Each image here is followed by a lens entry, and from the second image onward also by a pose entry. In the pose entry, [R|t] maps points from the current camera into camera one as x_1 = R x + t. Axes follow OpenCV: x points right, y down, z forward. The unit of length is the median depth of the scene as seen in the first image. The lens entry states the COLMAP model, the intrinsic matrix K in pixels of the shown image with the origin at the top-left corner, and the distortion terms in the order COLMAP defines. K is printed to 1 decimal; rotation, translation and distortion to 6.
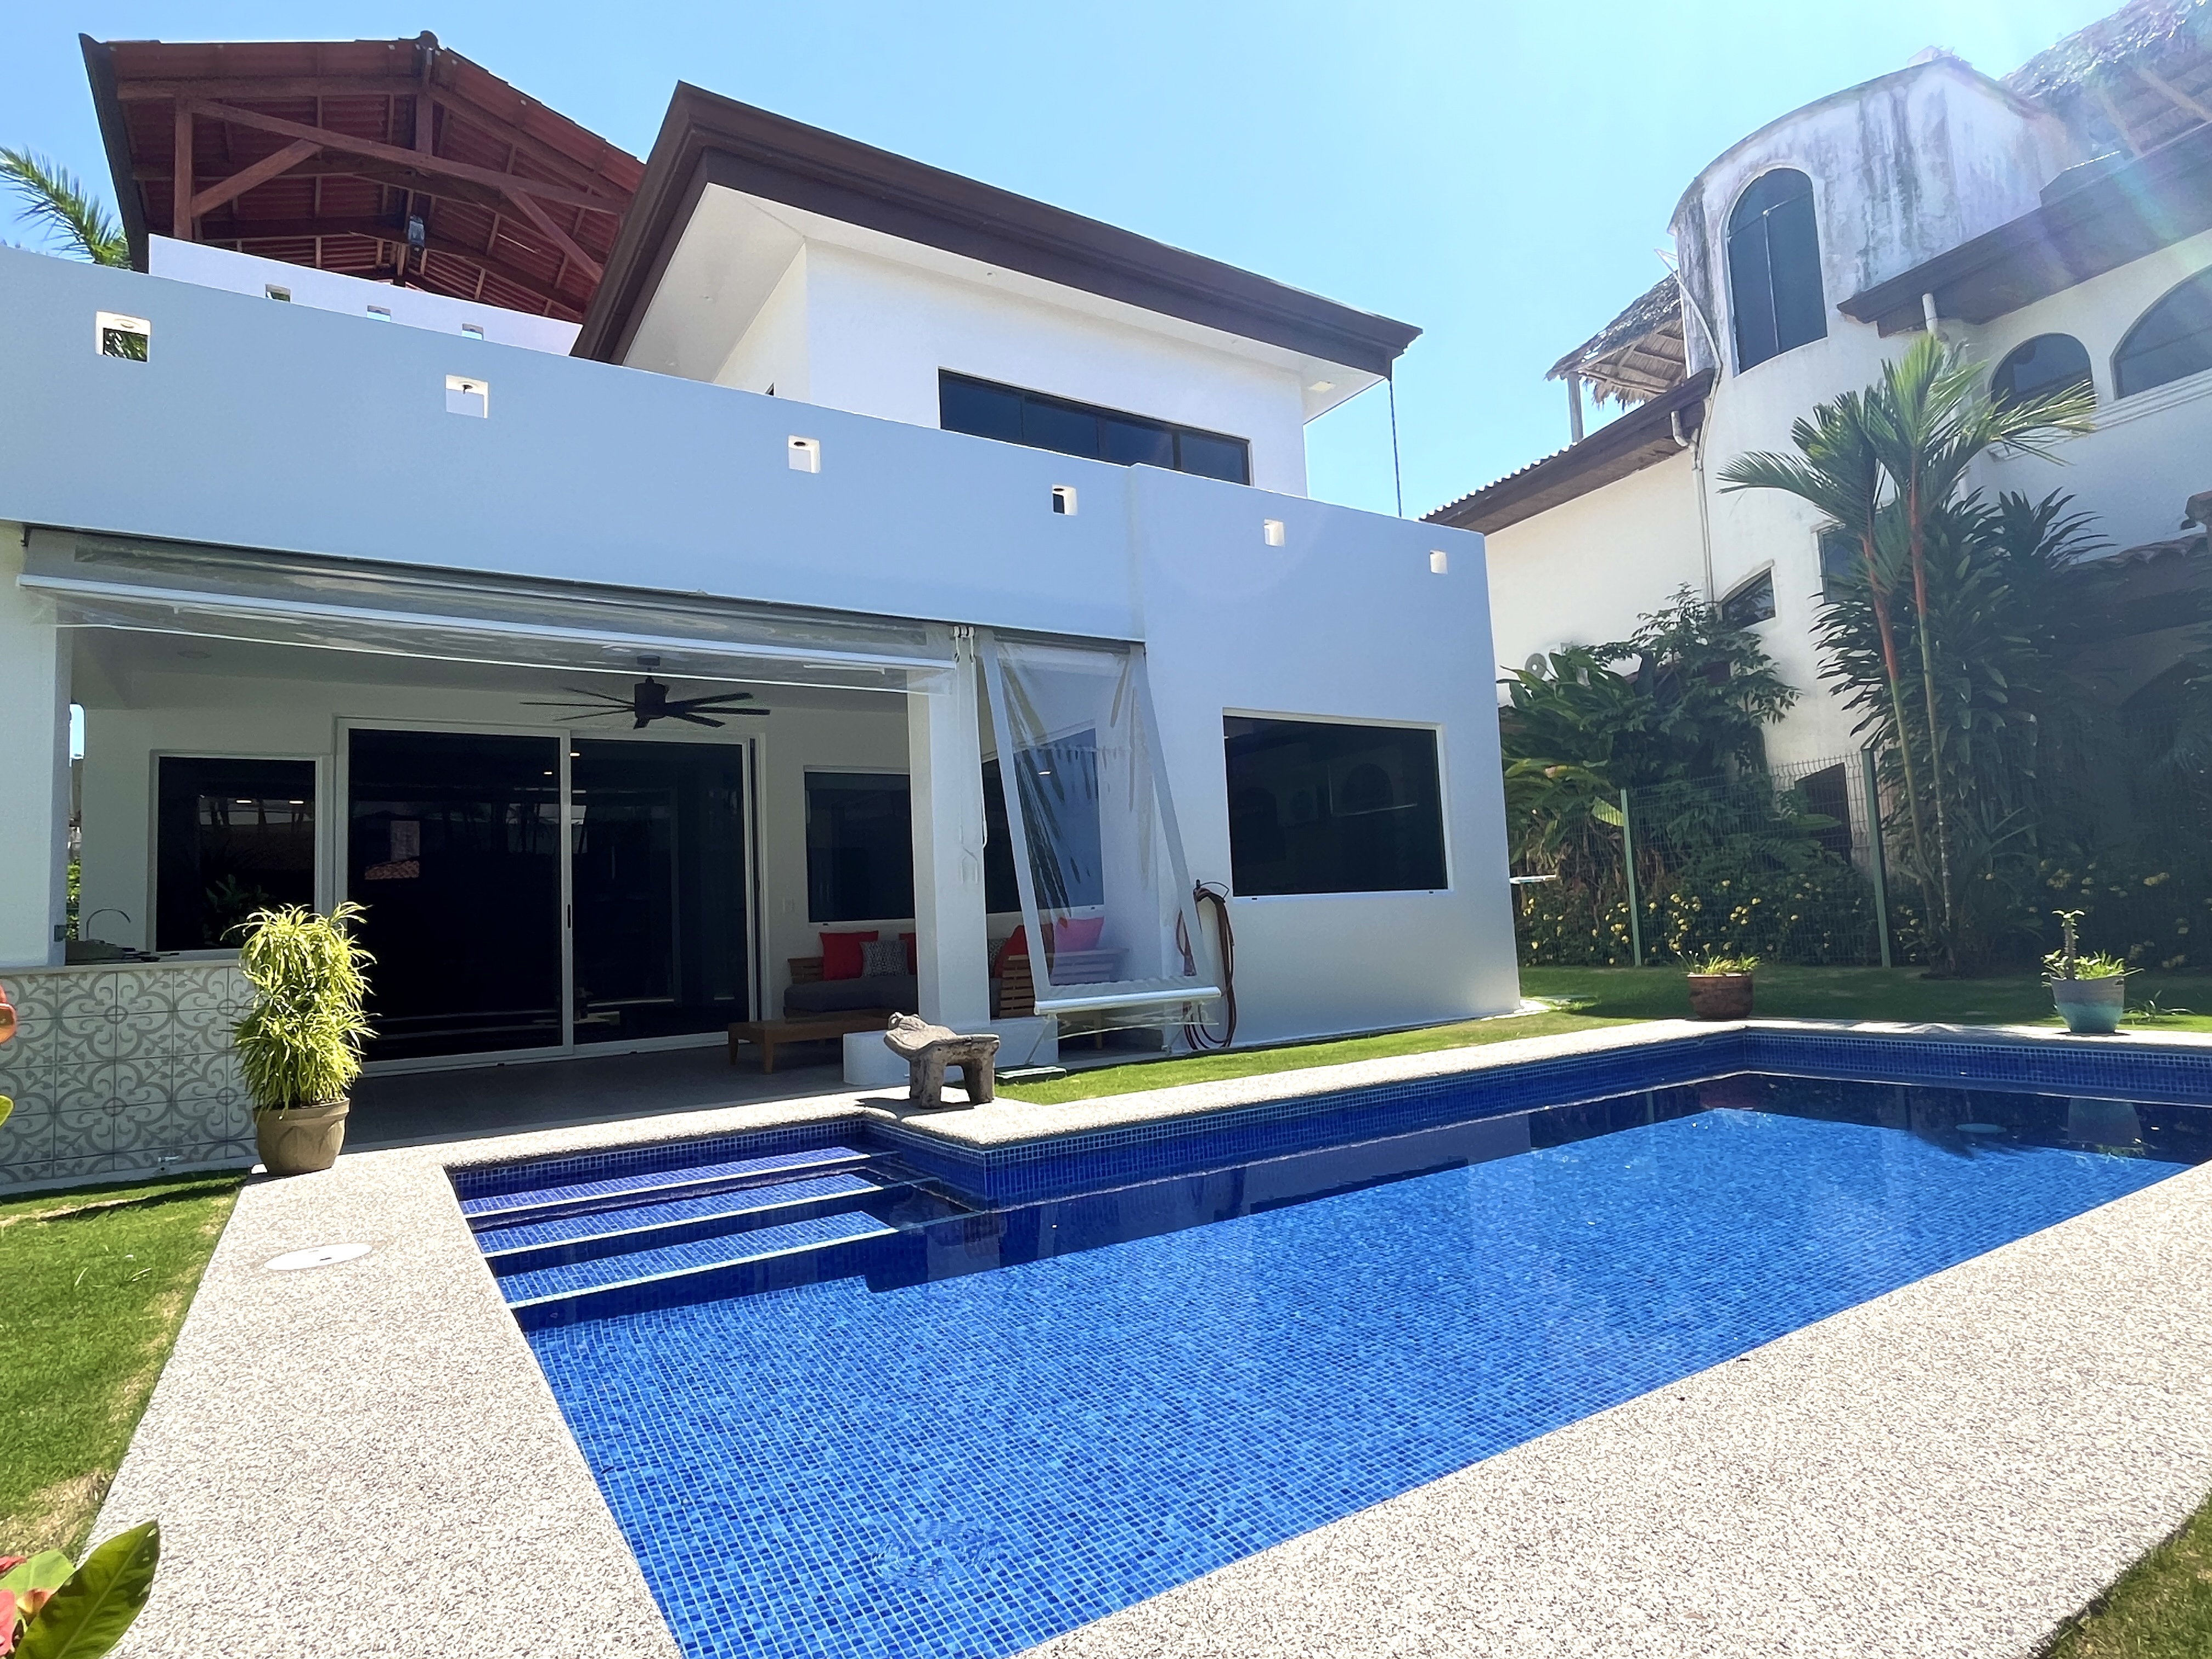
lens RADIAL K [[1184.6, 0, 1099.6], [0, 1184.6, 836.0], [0, 0, 1]] dist [-0.004350, 0.000795]
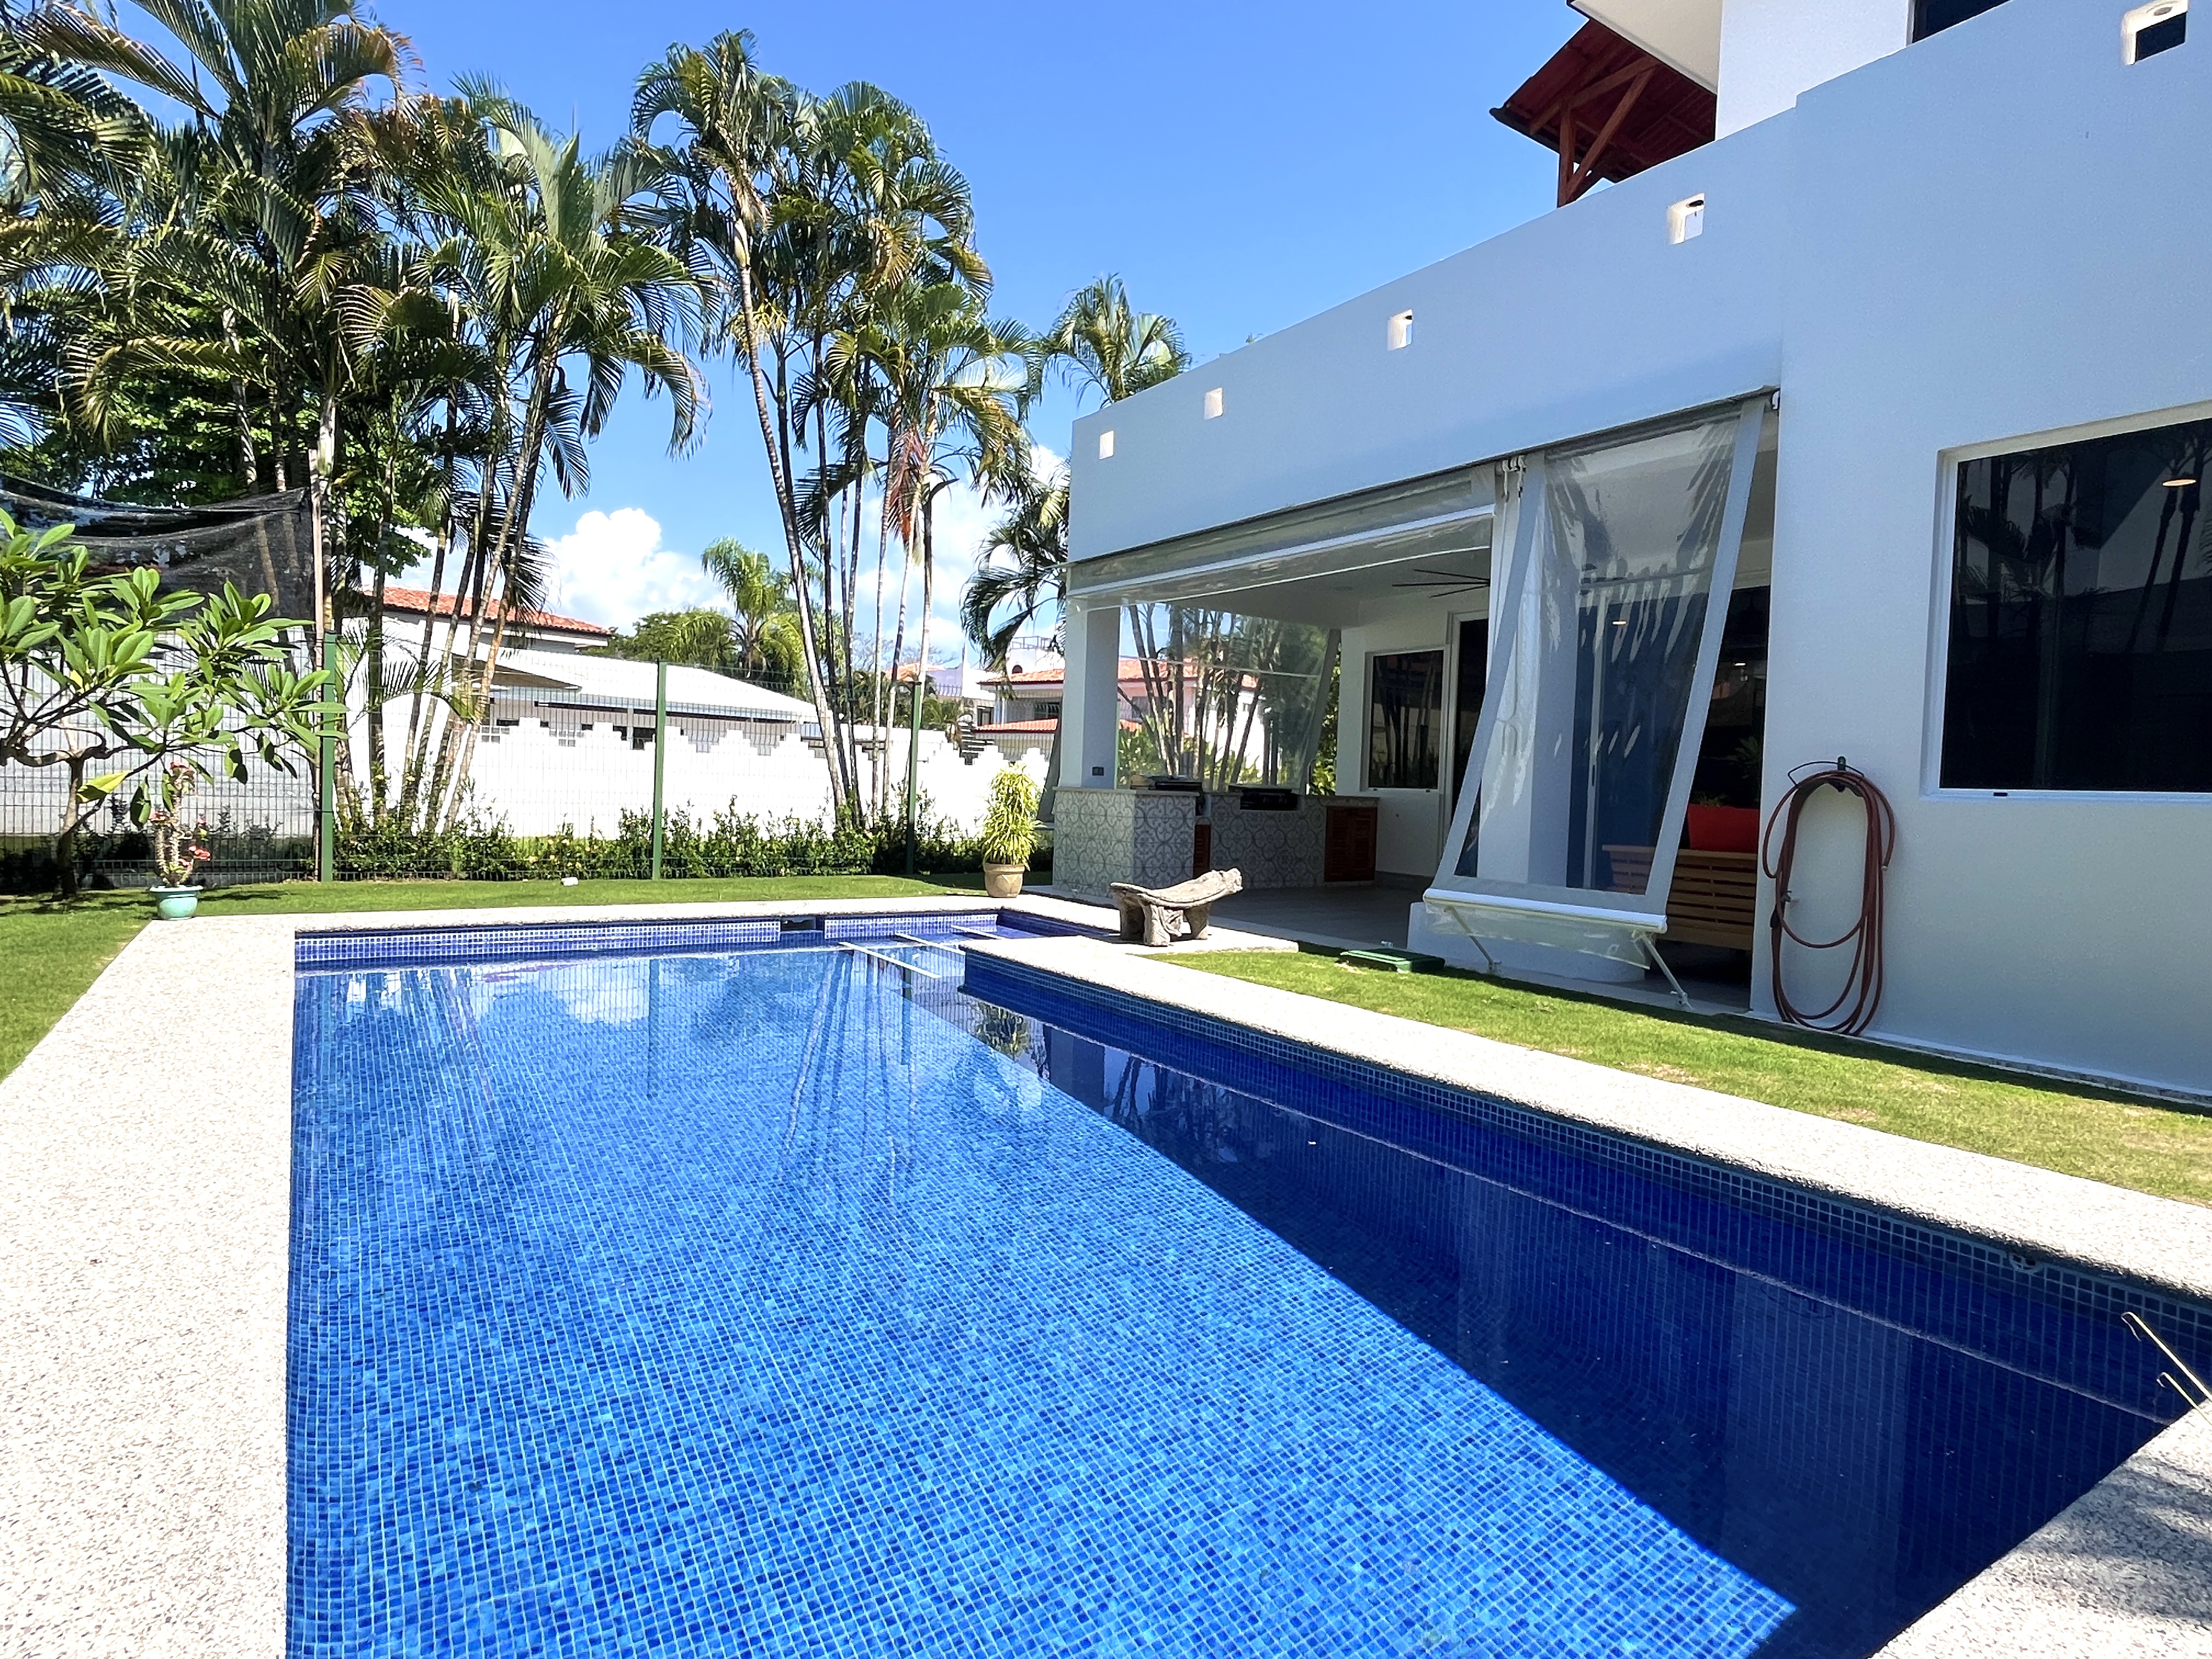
lens RADIAL K [[1215.2, 0, 1100.7], [0, 1215.2, 828.6], [0, 0, 1]] dist [0.000527, -0.000122]
pose [[0.019222, 0.083243, -0.996344, 0.948876], [0.042458, 0.995561, 0.083996, 0.005436], [0.998913, -0.043917, 0.015602, 0.817575]]
